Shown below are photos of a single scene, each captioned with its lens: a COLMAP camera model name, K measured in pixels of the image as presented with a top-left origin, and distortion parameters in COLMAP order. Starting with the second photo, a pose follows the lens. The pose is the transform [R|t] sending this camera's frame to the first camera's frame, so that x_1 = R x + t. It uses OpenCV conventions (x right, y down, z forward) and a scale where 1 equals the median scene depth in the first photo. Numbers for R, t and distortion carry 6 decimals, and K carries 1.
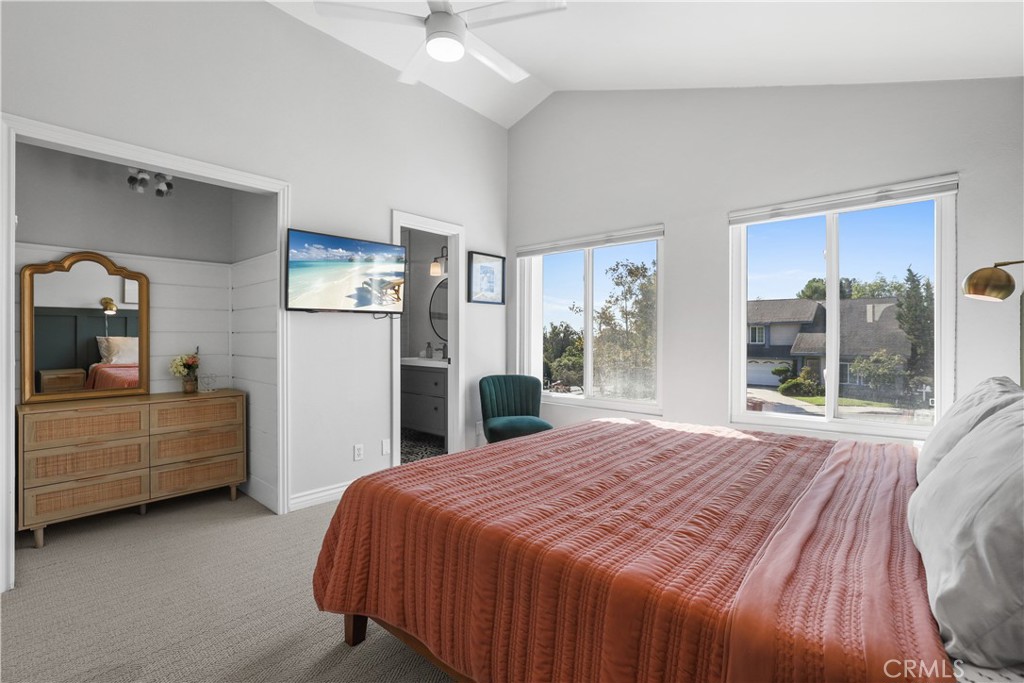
lens RADIAL K [[471.2, 0, 509.7], [0, 471.2, 336.1], [0, 0, 1]] dist [-0.045816, 0.022595]
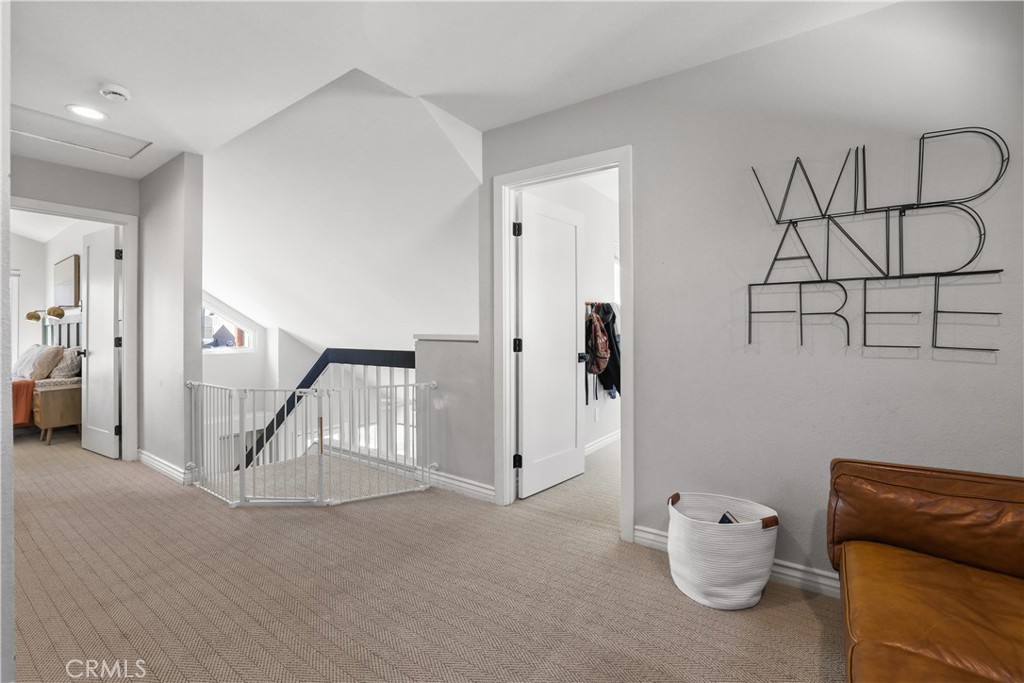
lens RADIAL K [[443.6, 0, 508.6], [0, 443.6, 336.4], [0, 0, 1]] dist [-0.049052, 0.017685]
pose [[-0.094473, -0.003121, 0.995522, -2.322777], [-0.000449, 0.999995, 0.003093, 0.014368], [-0.995527, -0.000155, -0.094474, -2.086692]]
